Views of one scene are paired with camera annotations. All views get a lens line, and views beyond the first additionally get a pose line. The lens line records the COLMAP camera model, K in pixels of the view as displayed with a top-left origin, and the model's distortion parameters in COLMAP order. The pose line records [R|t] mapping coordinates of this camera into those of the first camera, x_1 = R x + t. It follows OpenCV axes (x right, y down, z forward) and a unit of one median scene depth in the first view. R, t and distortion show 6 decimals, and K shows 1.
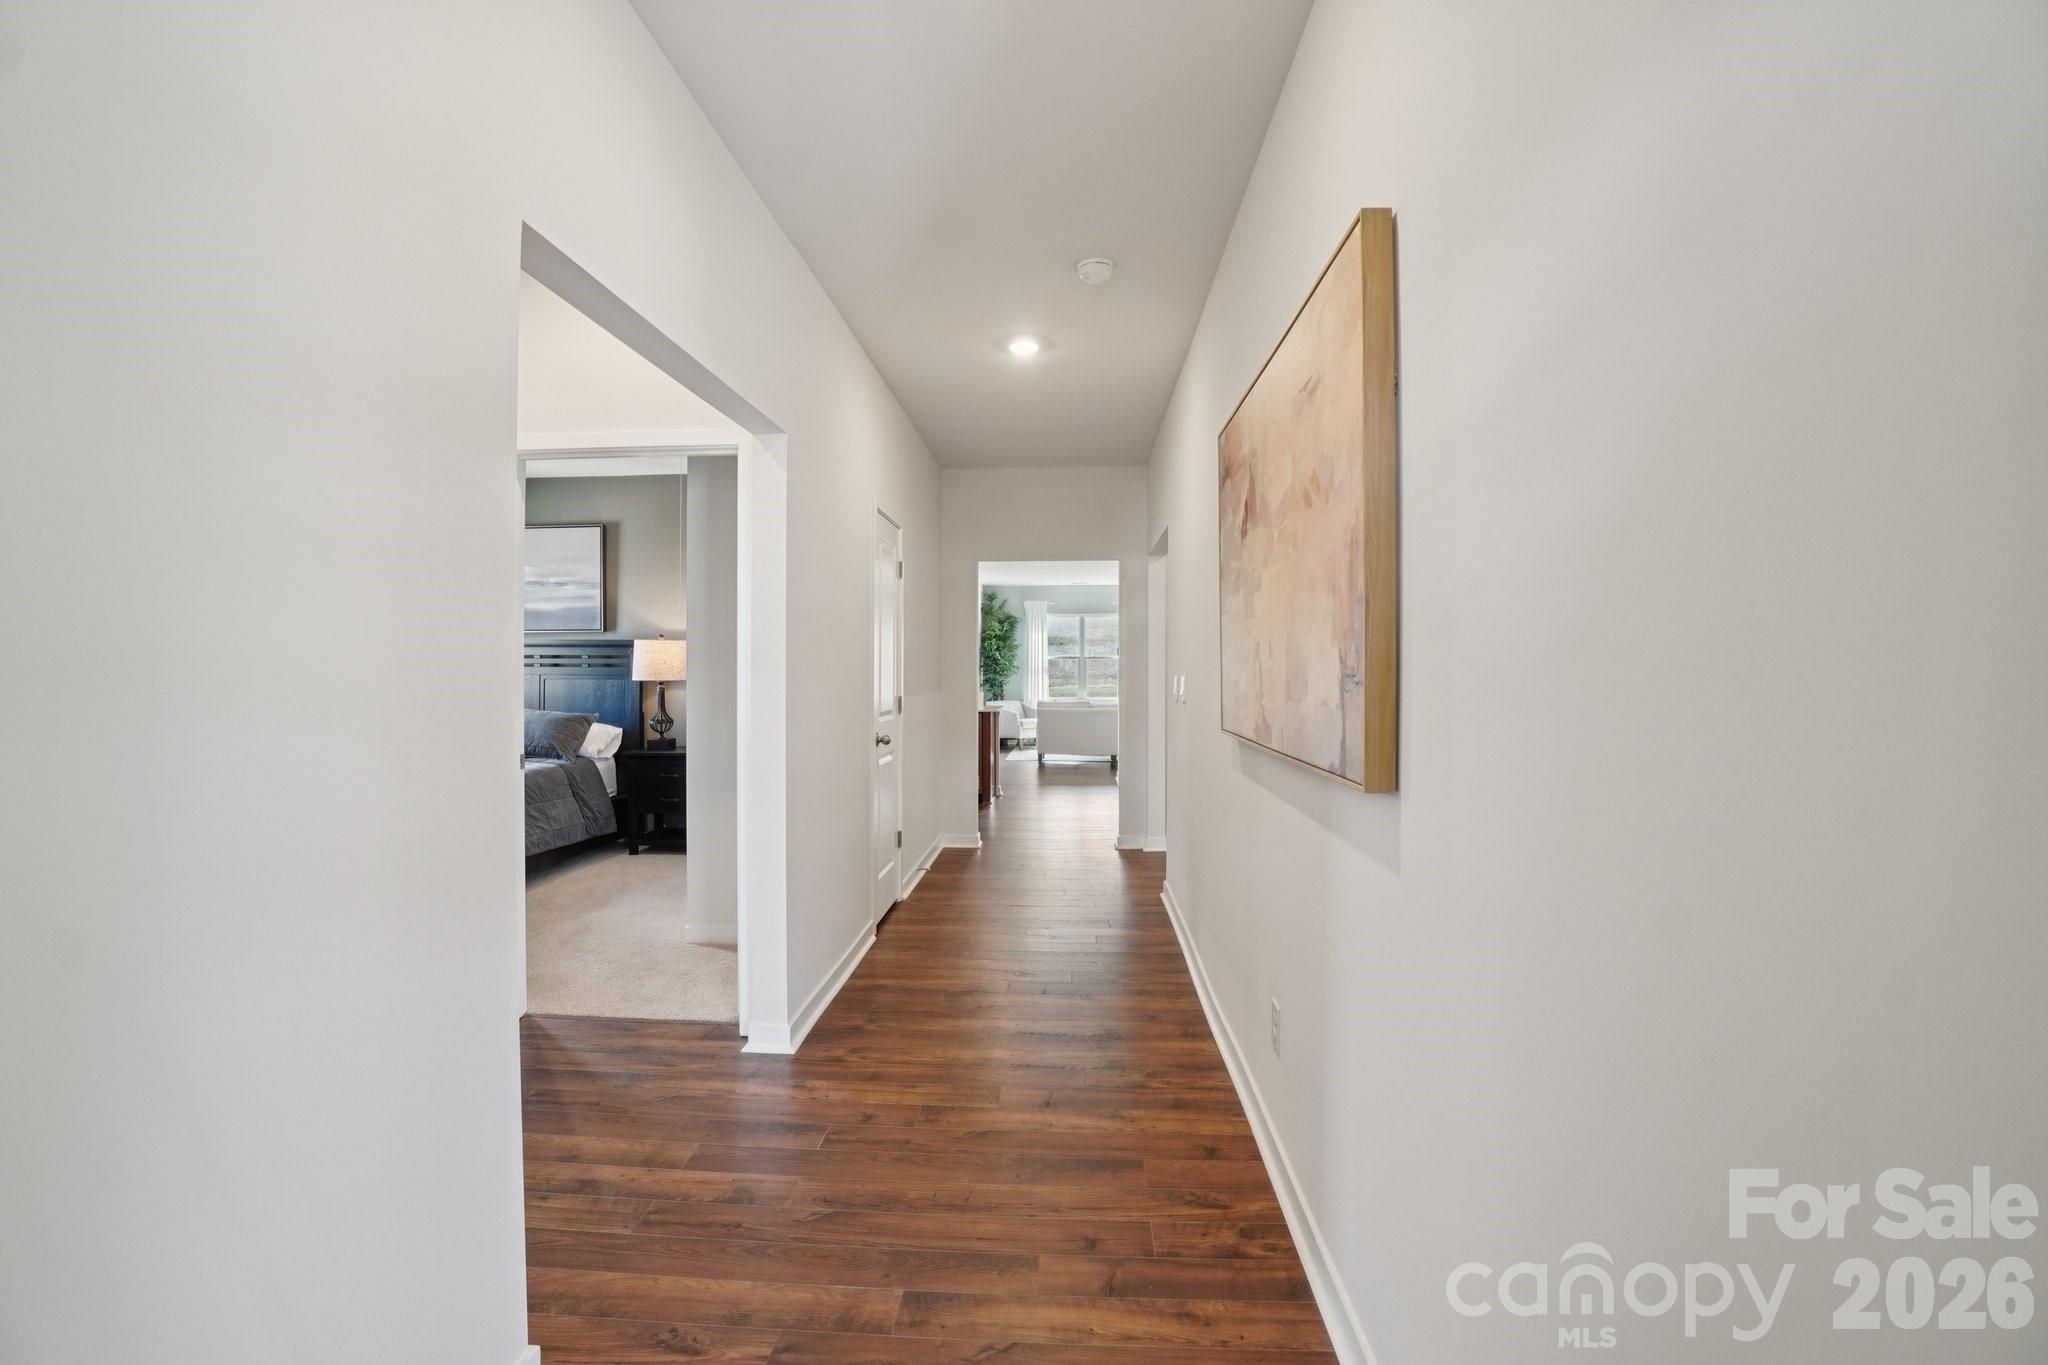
lens RADIAL K [[906.0, 0, 1016.9], [0, 906.0, 671.2], [0, 0, 1]] dist [-0.062396, 0.022302]
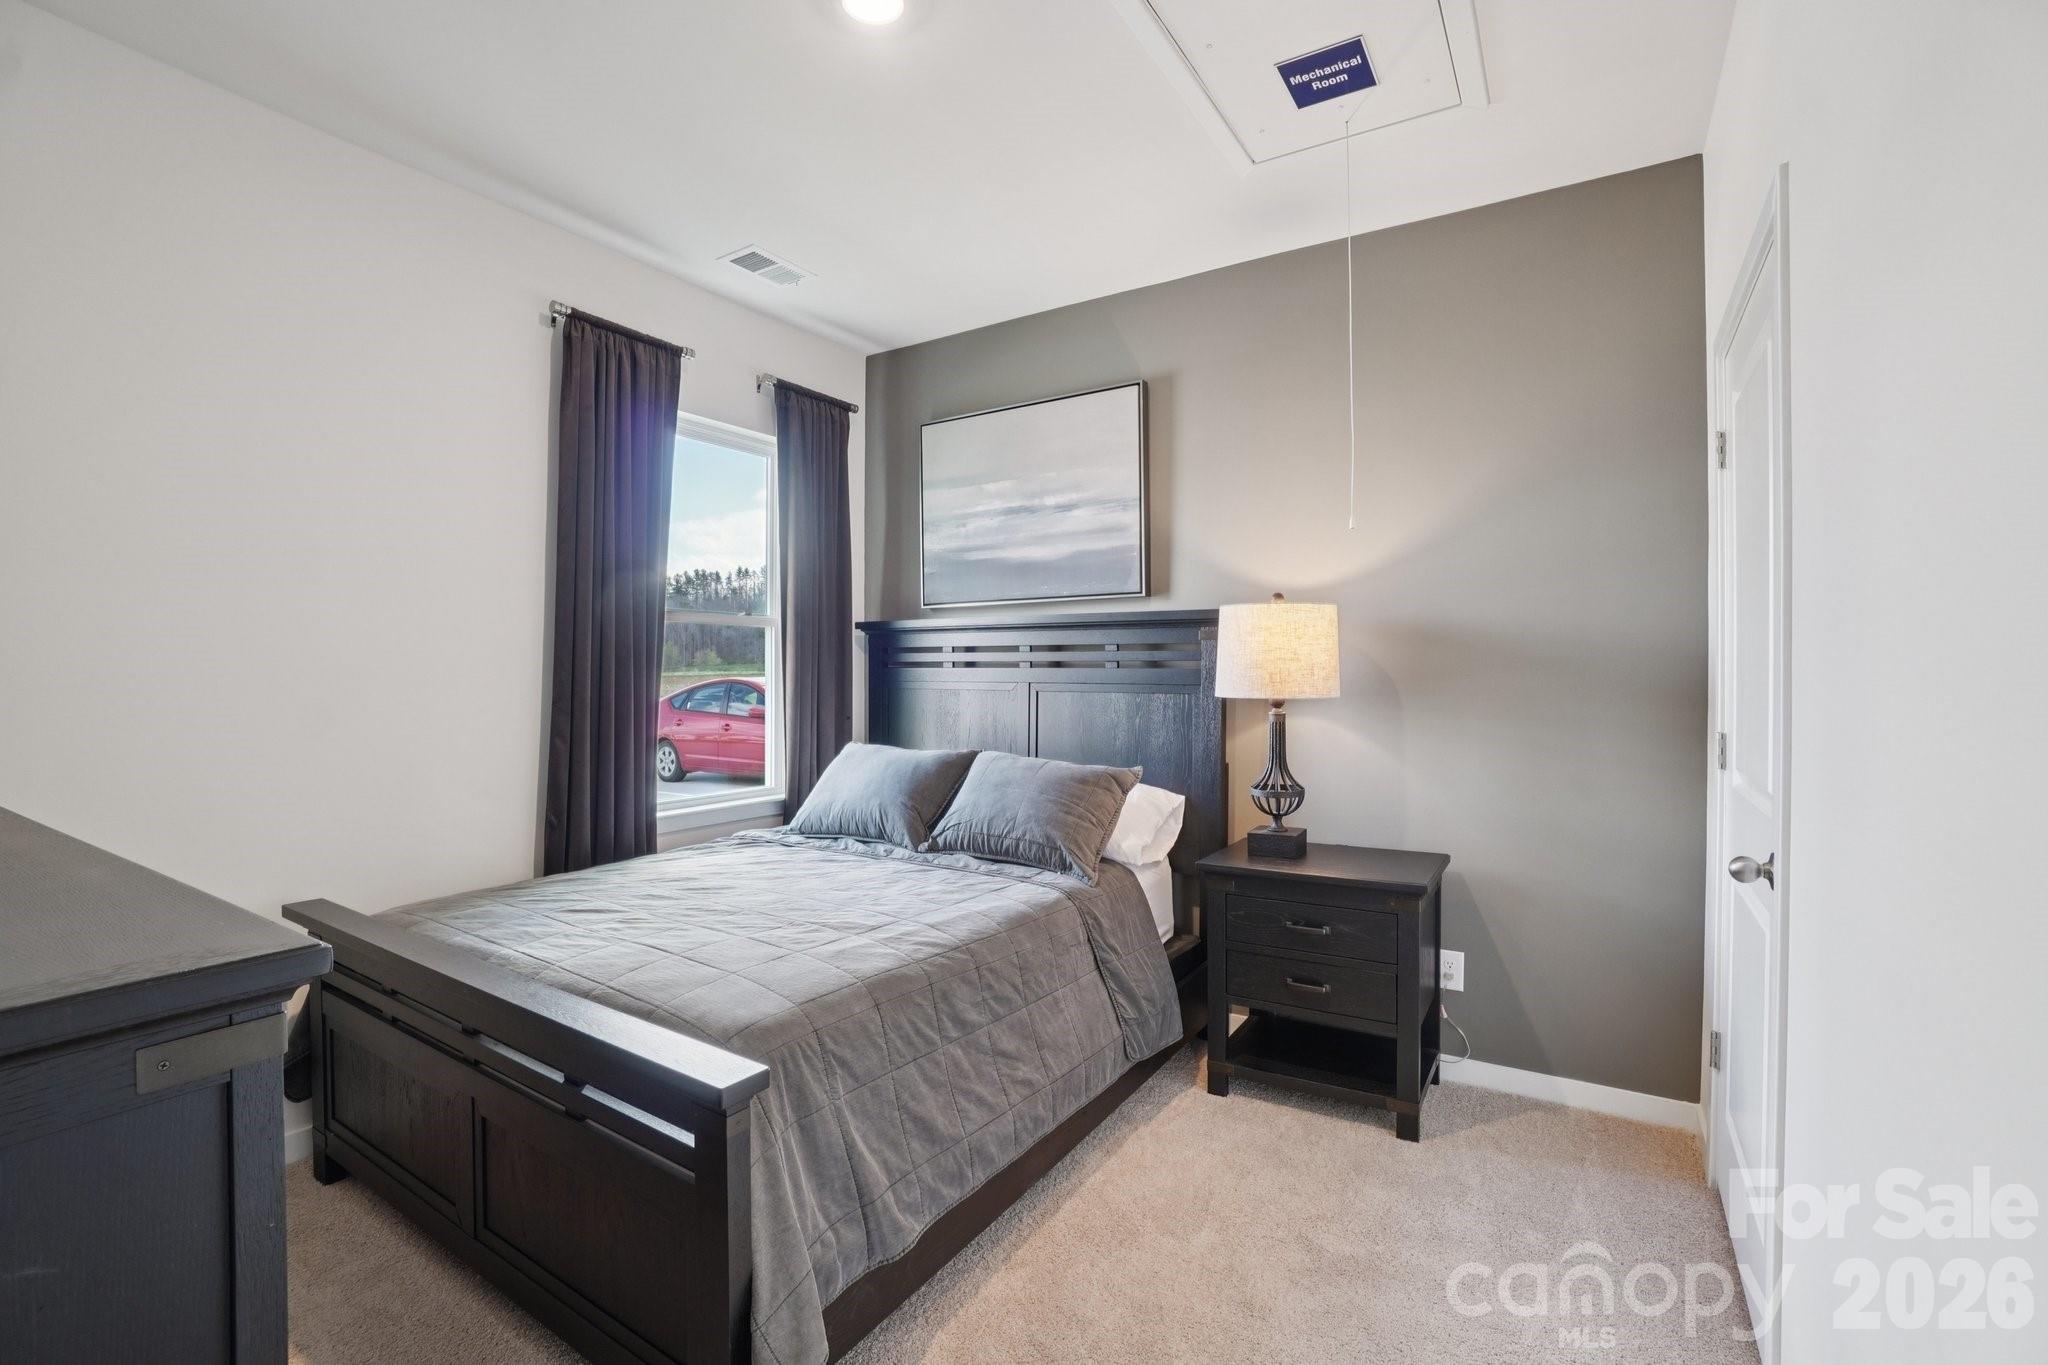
lens RADIAL K [[906.0, 0, 1016.9], [0, 906.0, 671.2], [0, 0, 1]] dist [-0.062396, 0.022302]
pose [[0.869612, -0.001124, -0.493735, -0.285200], [0.002881, 0.999992, 0.002799, -0.004459], [0.493728, -0.003857, 0.869608, 0.546110]]
